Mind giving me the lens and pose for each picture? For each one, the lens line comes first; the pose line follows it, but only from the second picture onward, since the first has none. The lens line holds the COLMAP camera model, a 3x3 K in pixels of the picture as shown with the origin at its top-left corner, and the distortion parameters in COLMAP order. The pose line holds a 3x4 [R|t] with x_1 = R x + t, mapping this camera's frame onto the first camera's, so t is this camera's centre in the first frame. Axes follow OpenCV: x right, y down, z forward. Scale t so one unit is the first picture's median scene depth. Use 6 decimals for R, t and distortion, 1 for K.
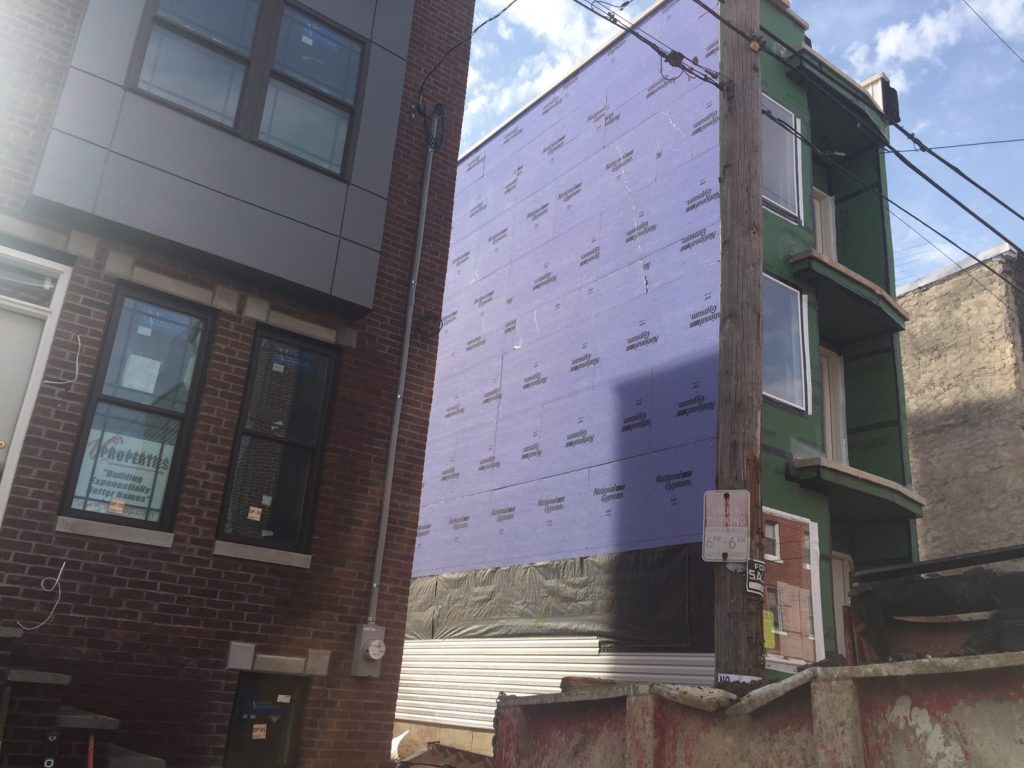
lens RADIAL K [[877.0, 0, 512.0], [0, 877.0, 384.0], [0, 0, 1]] dist [-0.000788, -0.000211]
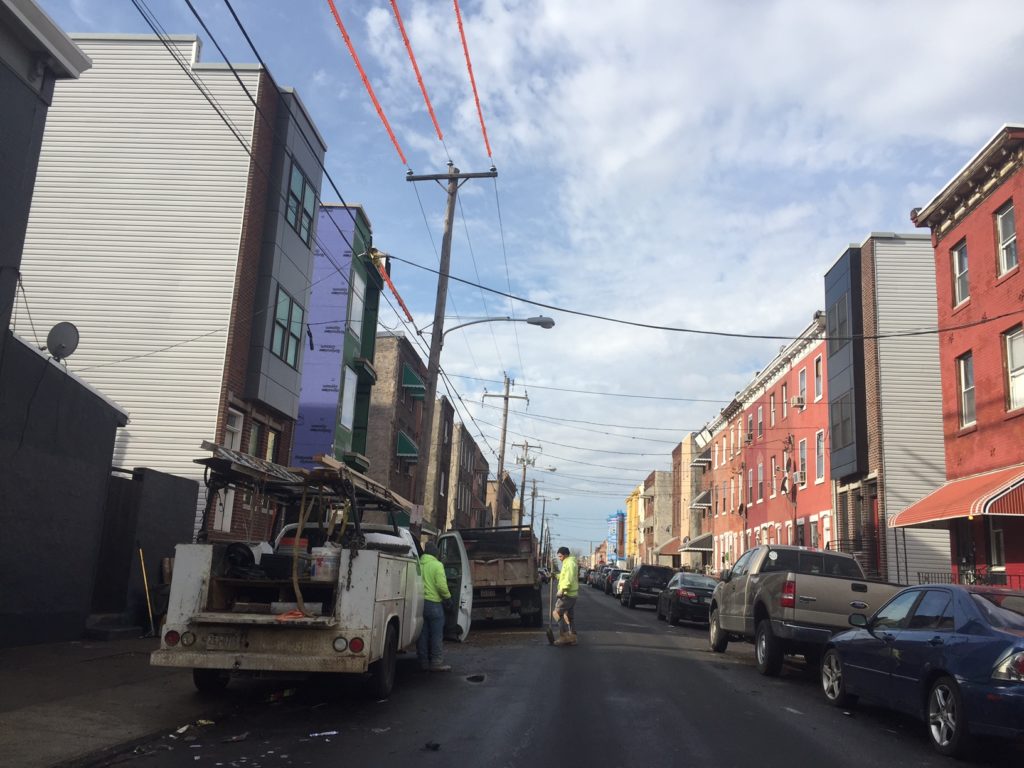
lens RADIAL K [[877.0, 0, 512.0], [0, 877.0, 384.0], [0, 0, 1]] dist [-0.000788, -0.000211]
pose [[0.641887, 0.125795, 0.756410, -0.893103], [-0.266165, 0.961670, 0.065936, -0.271268], [-0.719123, -0.243653, 0.650766, -0.604724]]
